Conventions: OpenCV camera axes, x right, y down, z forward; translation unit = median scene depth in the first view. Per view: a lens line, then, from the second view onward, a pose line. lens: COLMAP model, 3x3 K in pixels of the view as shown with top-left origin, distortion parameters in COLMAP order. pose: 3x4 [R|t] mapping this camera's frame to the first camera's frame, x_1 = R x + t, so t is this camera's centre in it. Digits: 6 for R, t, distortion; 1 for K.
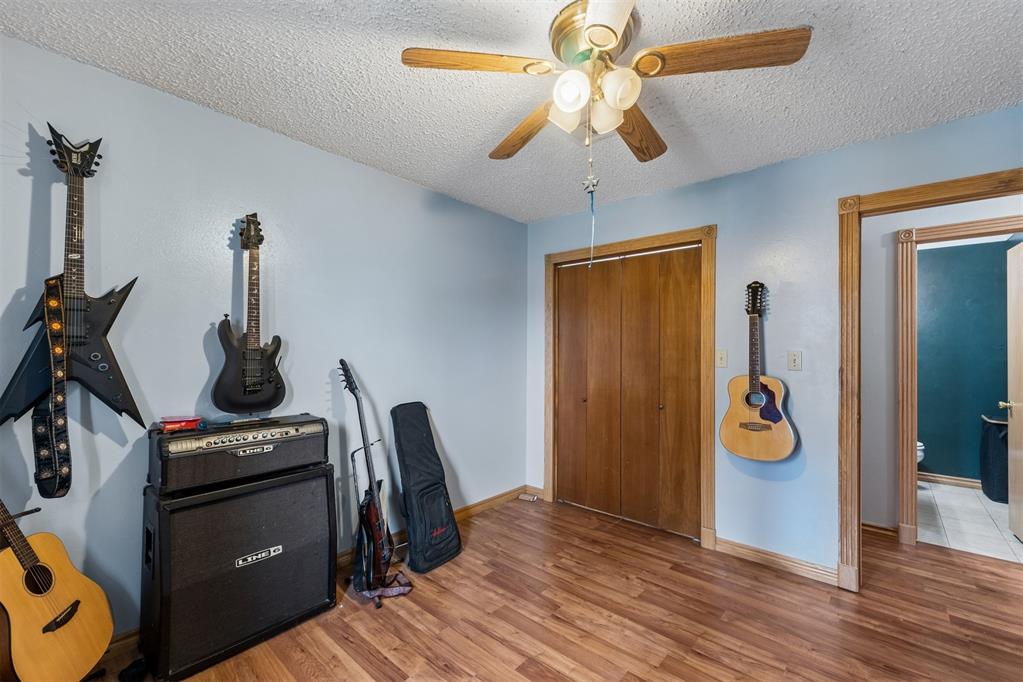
lens RADIAL K [[426.0, 0, 512.8], [0, 426.0, 345.2], [0, 0, 1]] dist [0.000851, 0.000095]
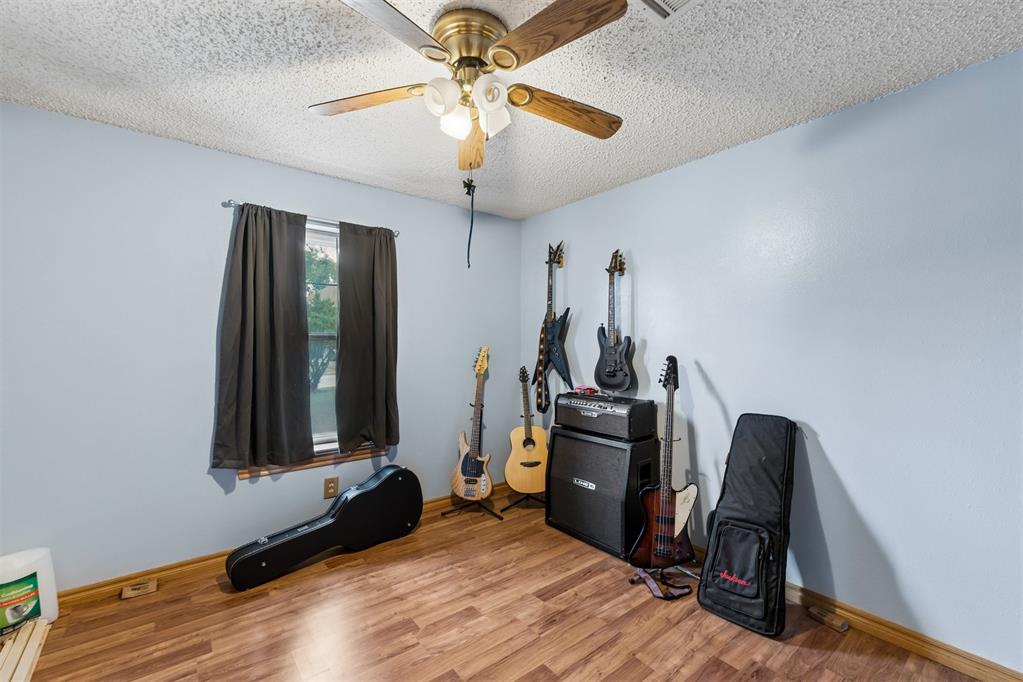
lens RADIAL K [[430.3, 0, 510.2], [0, 430.3, 333.1], [0, 0, 1]] dist [0.000521, 0.000098]
pose [[-0.185348, -0.026129, -0.982326, 0.899797], [0.006308, 0.999594, -0.027779, 0.003252], [0.982653, -0.011345, -0.185108, 0.964051]]
